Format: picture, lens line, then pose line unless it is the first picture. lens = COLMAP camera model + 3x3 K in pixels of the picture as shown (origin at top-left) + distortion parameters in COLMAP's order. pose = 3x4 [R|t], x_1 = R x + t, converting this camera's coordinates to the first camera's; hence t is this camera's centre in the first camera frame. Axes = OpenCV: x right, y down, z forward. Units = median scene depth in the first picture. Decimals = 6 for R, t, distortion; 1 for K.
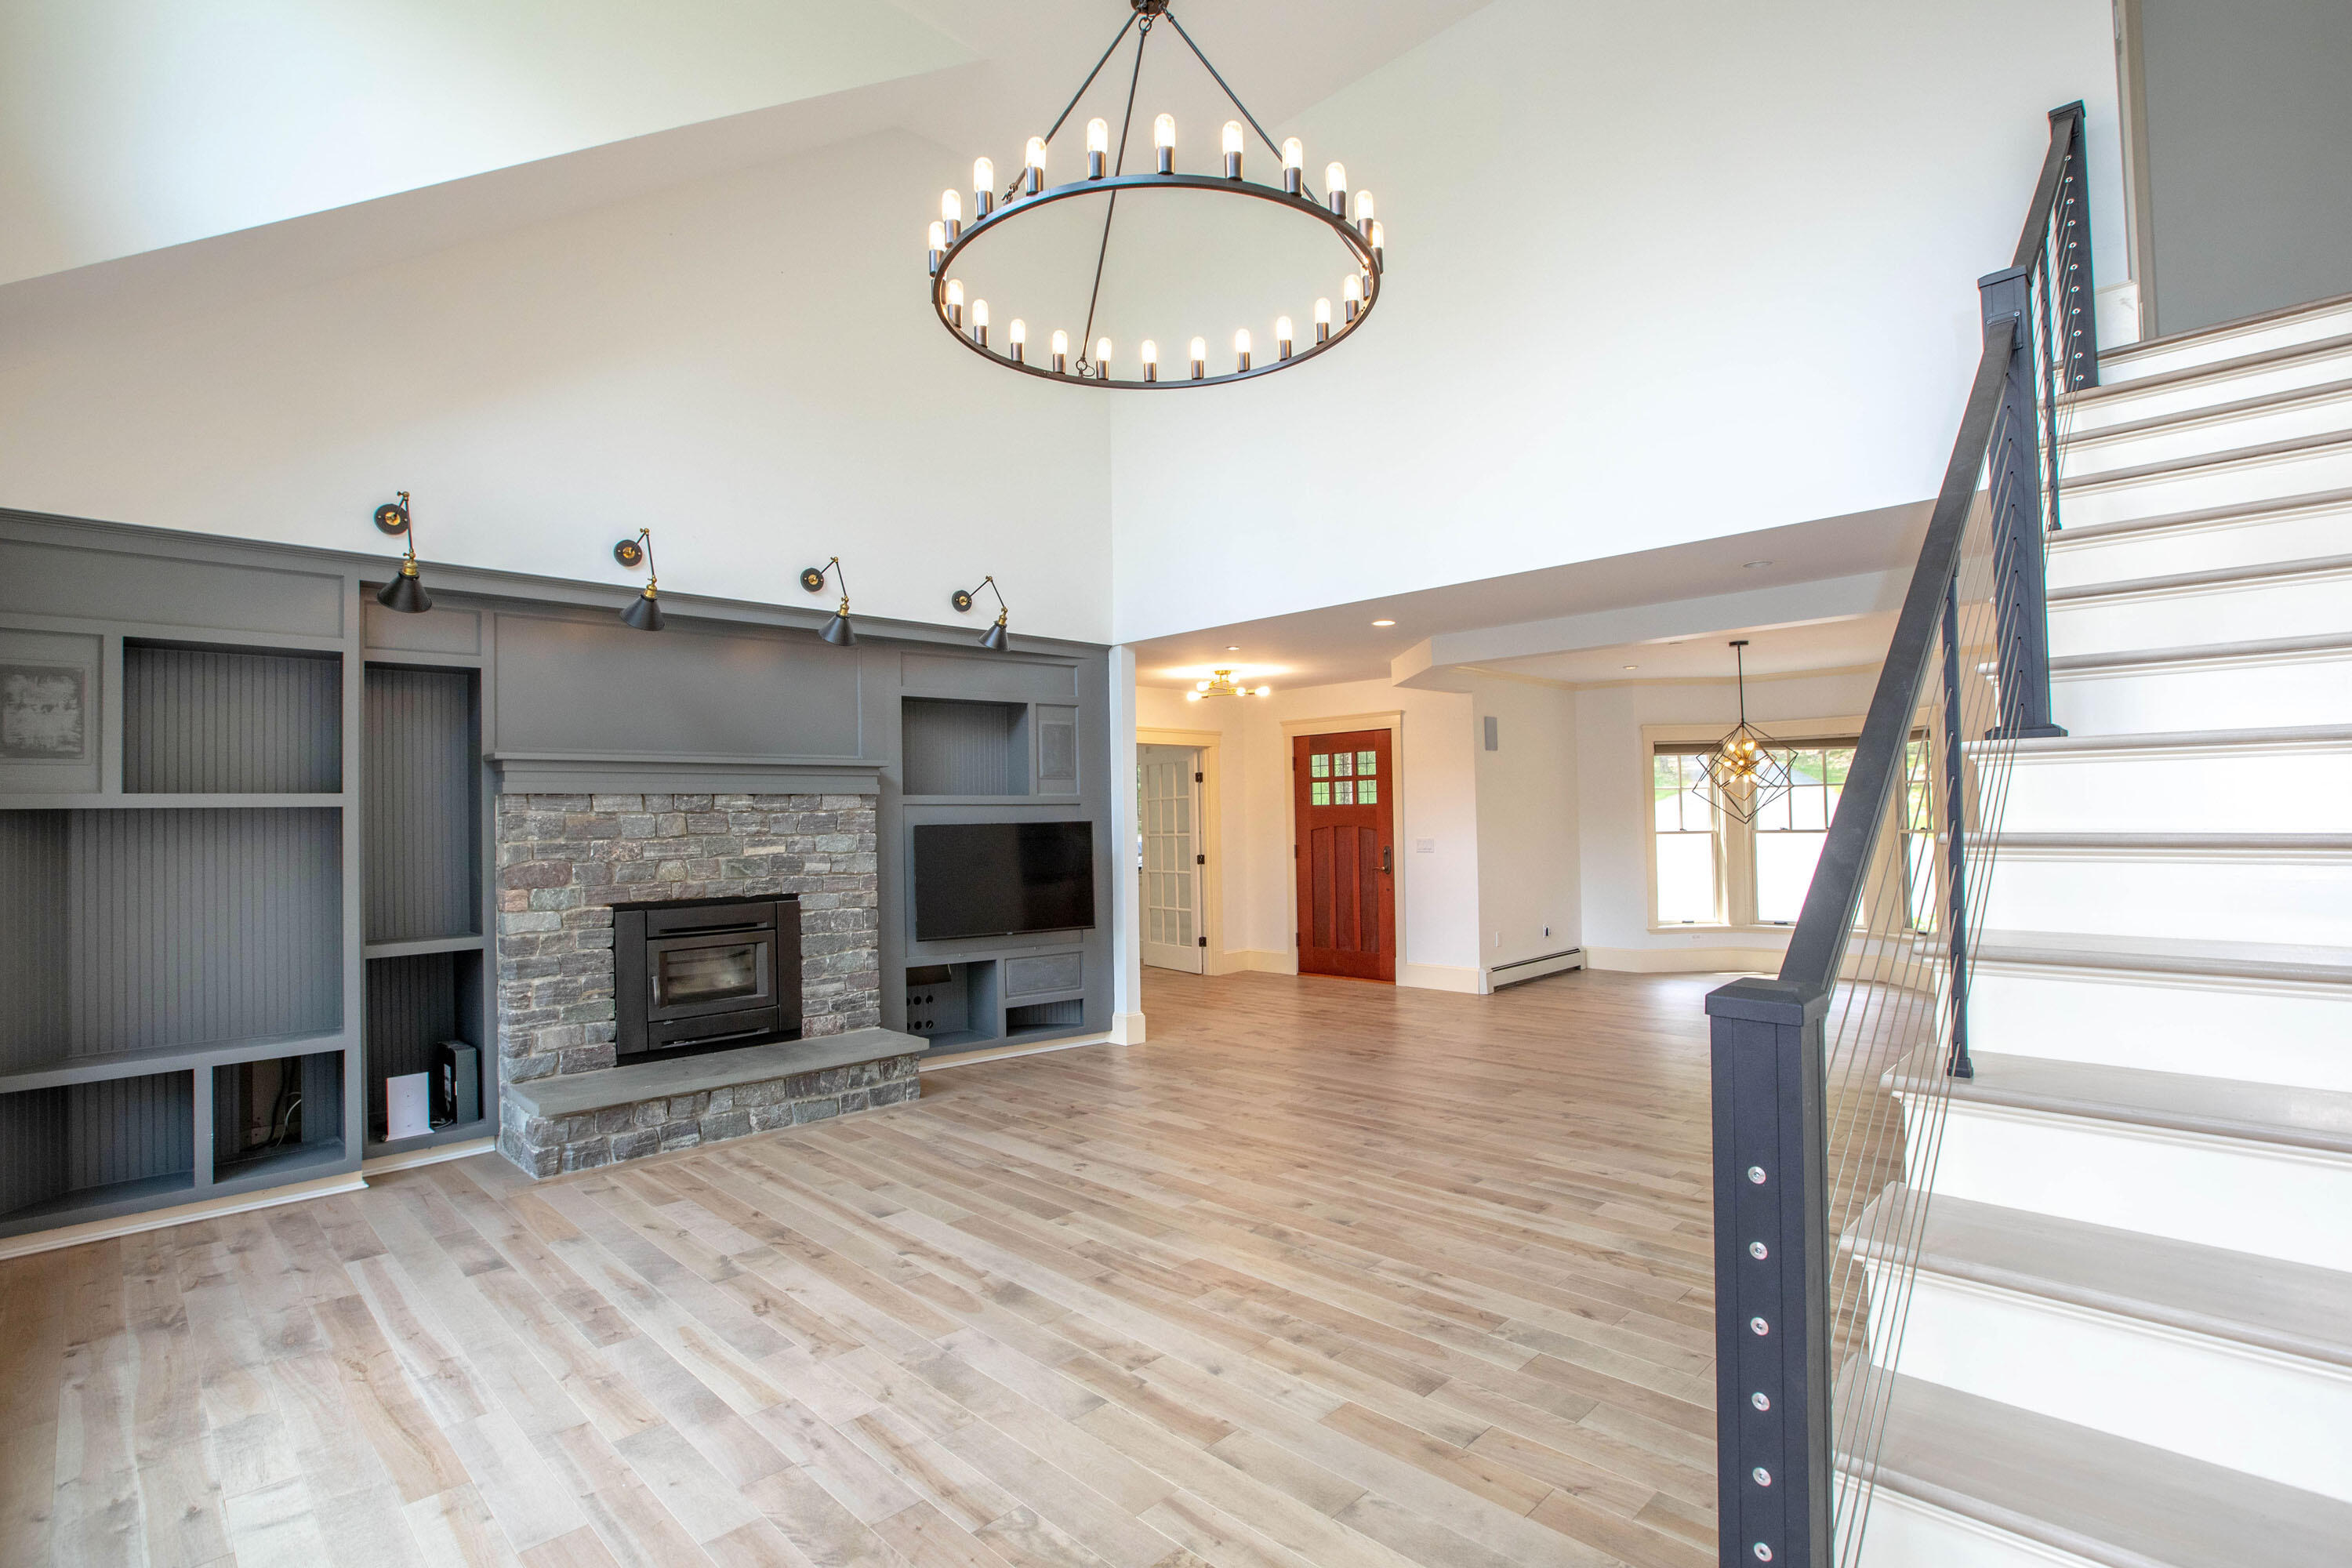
lens RADIAL K [[1104.7, 0, 1176.0], [0, 1104.7, 784.0], [0, 0, 1]] dist [-0.049988, 0.027324]
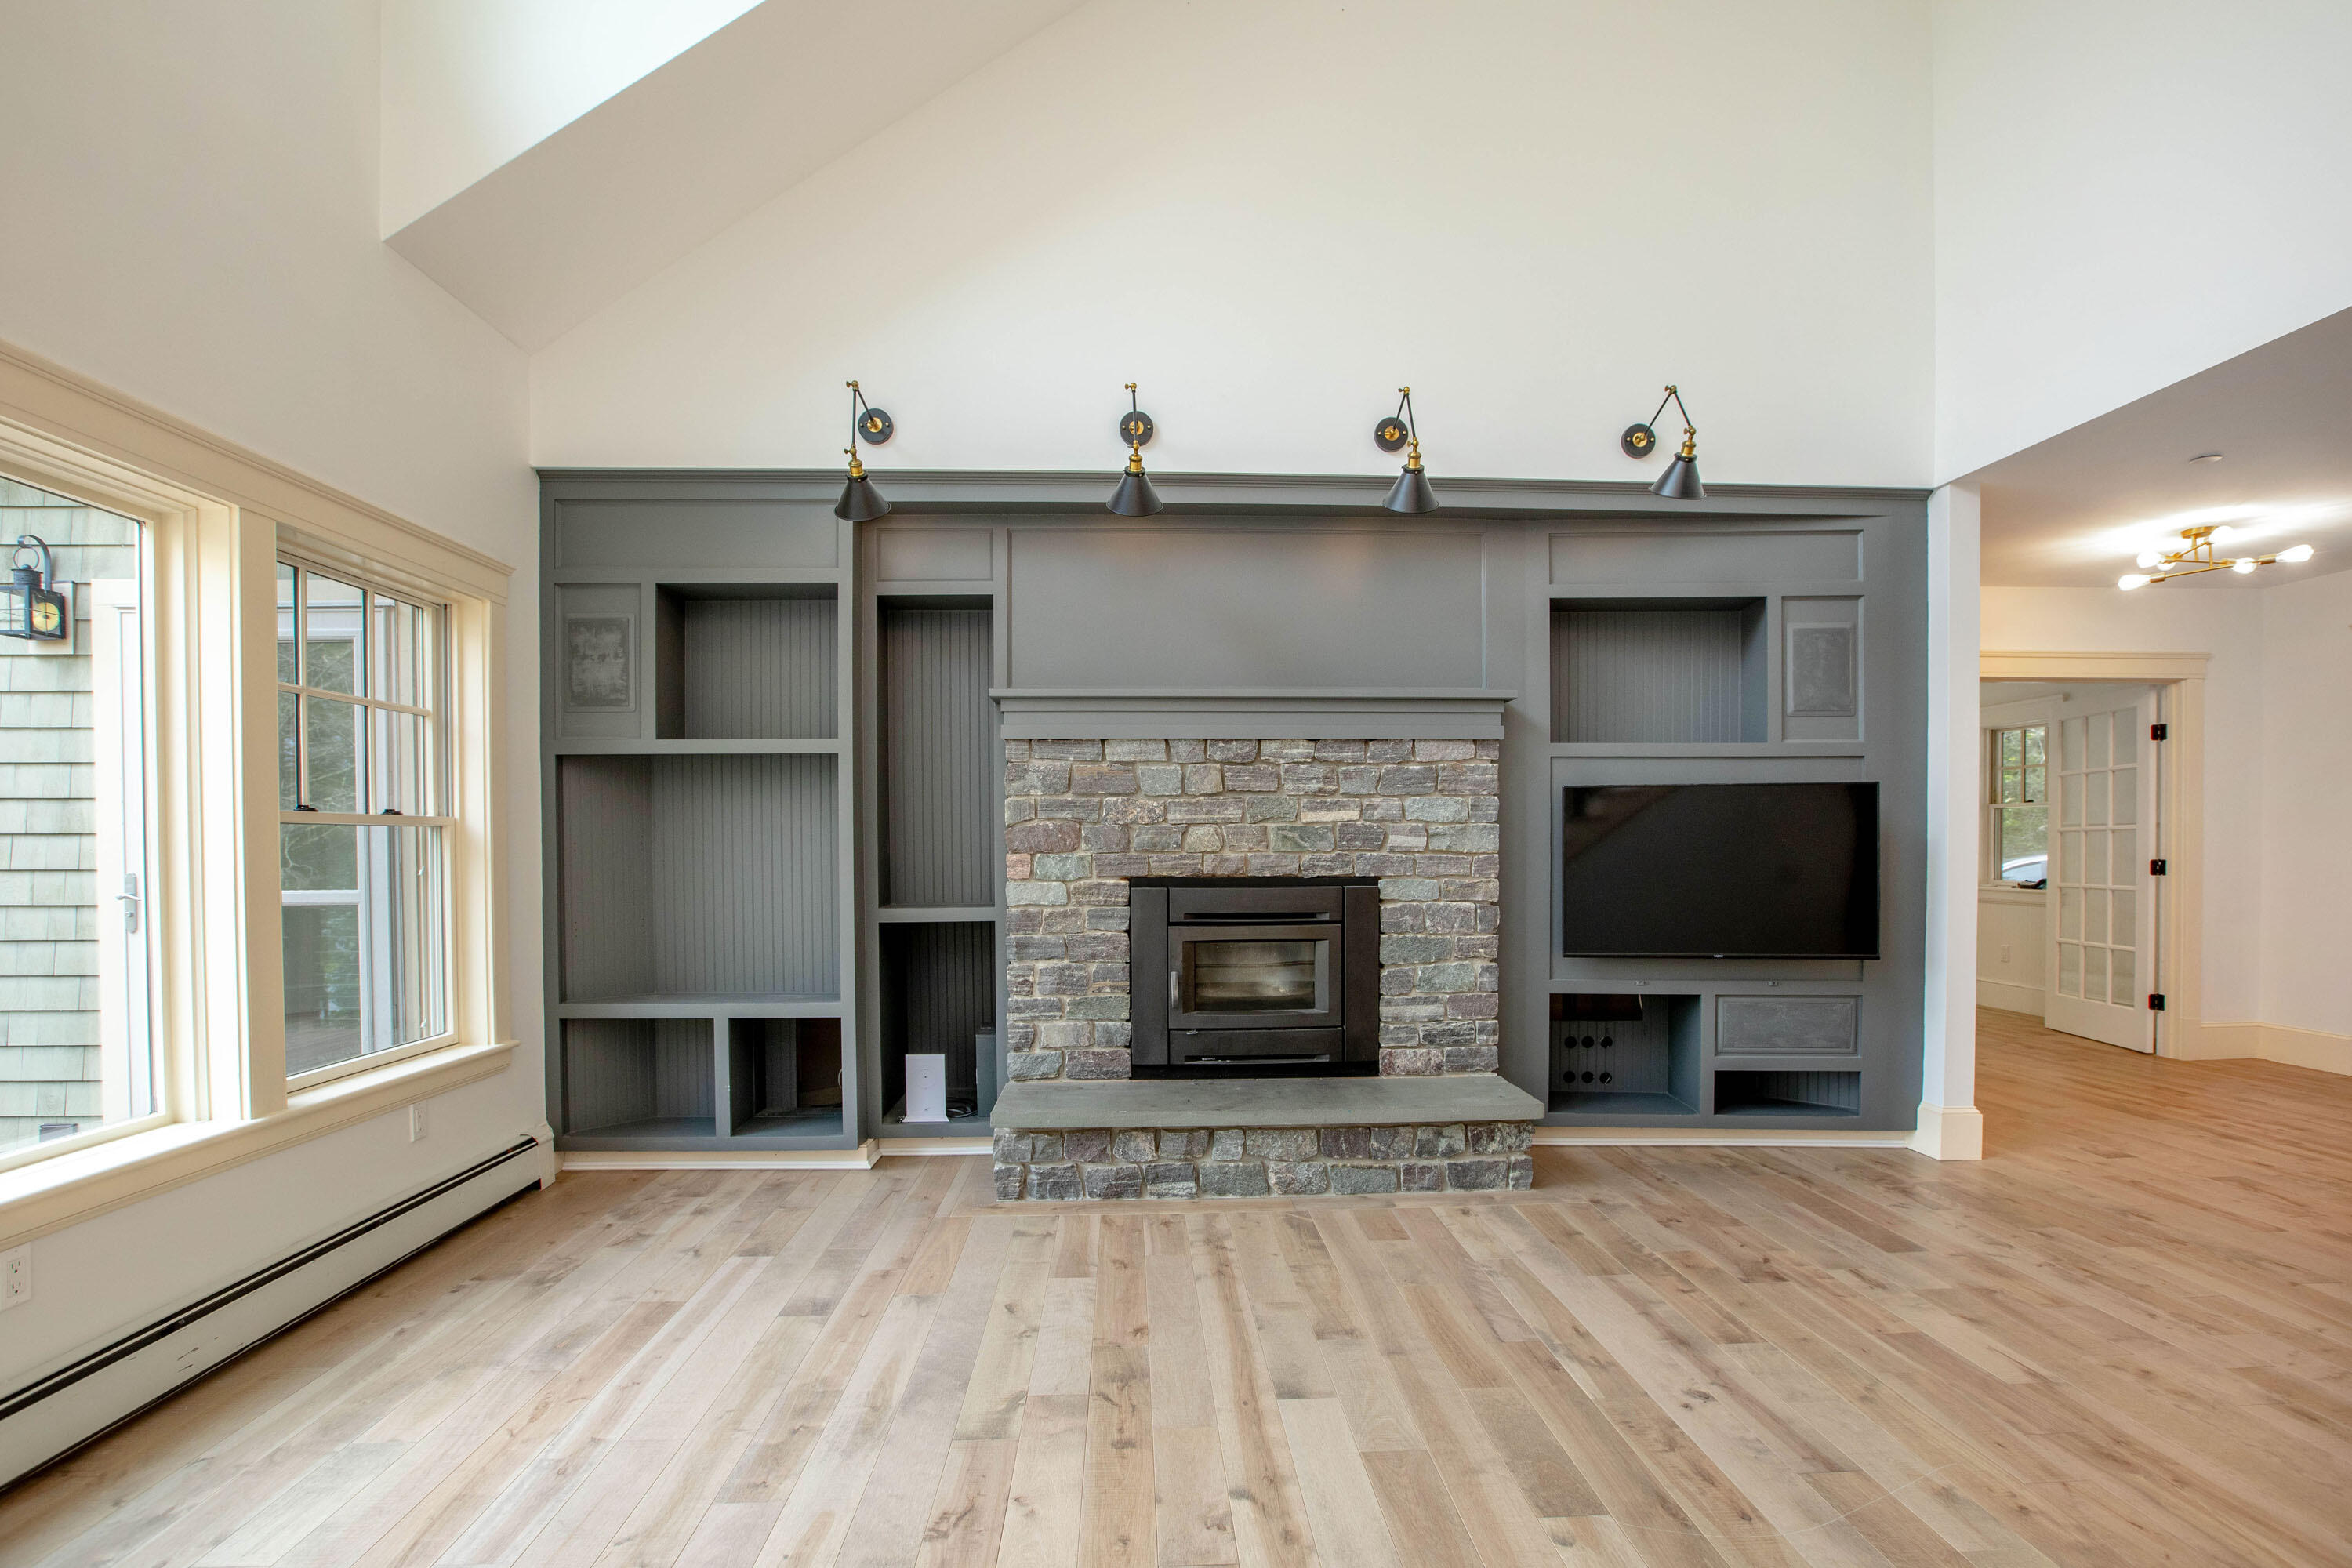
lens RADIAL K [[1141.6, 0, 1179.2], [0, 1141.6, 865.4], [0, 0, 1]] dist [-0.062218, 0.028291]
pose [[0.739459, 0.029038, -0.672575, 0.074075], [0.013328, 0.998242, 0.057752, 0.053877], [0.673069, -0.051670, 0.737772, 0.409789]]
